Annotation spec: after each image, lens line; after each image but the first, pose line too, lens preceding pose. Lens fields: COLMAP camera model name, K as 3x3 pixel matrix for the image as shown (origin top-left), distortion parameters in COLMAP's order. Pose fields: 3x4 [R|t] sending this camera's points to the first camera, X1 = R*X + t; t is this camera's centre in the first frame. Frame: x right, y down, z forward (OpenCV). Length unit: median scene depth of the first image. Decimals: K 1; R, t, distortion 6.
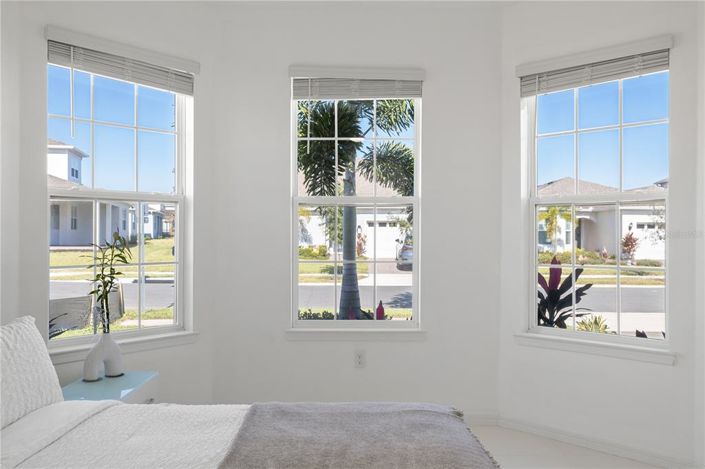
lens RADIAL K [[564.1, 0, 352.5], [0, 564.1, 234.5], [0, 0, 1]] dist [-0.004238, -0.002510]
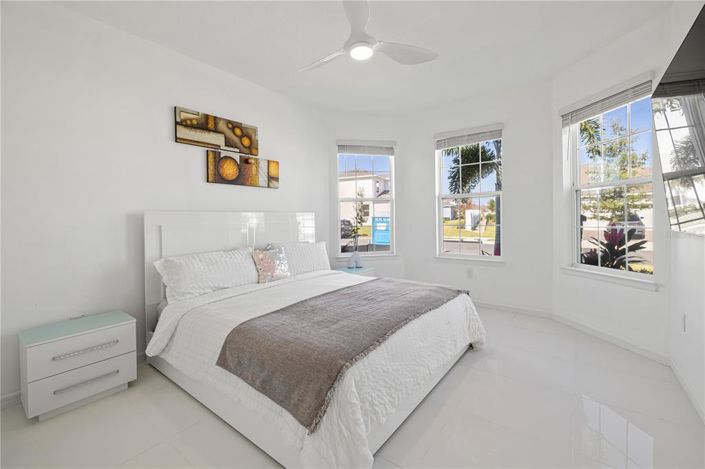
lens RADIAL K [[301.7, 0, 352.5], [0, 301.7, 223.5], [0, 0, 1]] dist [-0.001975, -0.000413]
pose [[0.780589, -0.008396, -0.624988, 0.370344], [0.019824, 0.999739, 0.011329, 0.021876], [0.624730, -0.021233, 0.780552, -0.107818]]
